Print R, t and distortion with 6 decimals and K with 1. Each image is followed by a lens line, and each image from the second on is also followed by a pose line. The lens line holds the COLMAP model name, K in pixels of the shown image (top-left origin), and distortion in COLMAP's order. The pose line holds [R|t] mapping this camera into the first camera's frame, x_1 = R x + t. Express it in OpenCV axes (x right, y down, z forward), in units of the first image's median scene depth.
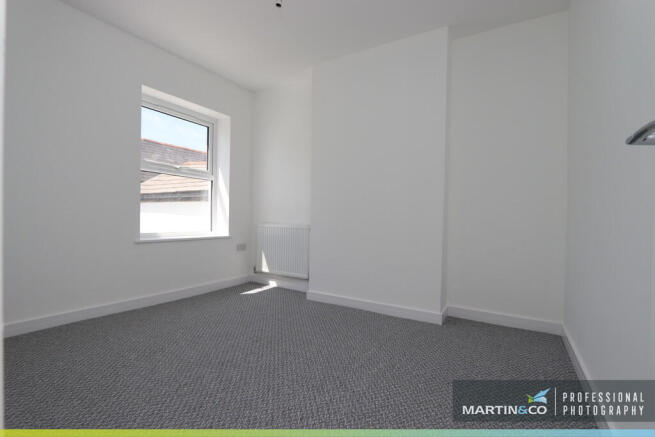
lens RADIAL K [[302.0, 0, 324.1], [0, 302.0, 217.2], [0, 0, 1]] dist [-0.024283, 0.003239]
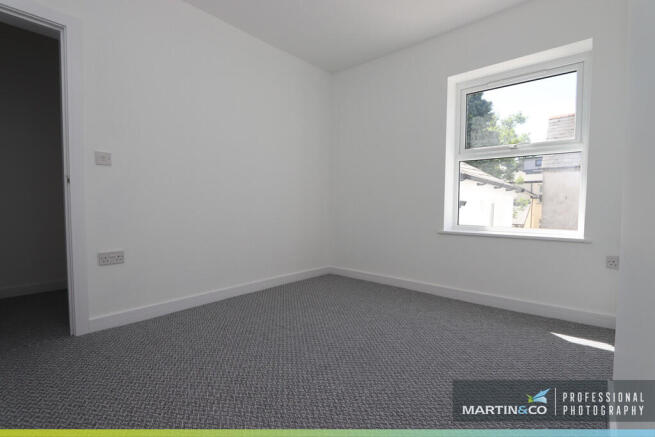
lens RADIAL K [[302.0, 0, 324.9], [0, 302.0, 215.7], [0, 0, 1]] dist [-0.024283, 0.003239]
pose [[-0.169889, 0.008328, -0.985428, 0.410896], [-0.006438, 0.999934, 0.009561, 0.015648], [0.985442, 0.007969, -0.169824, 0.678369]]
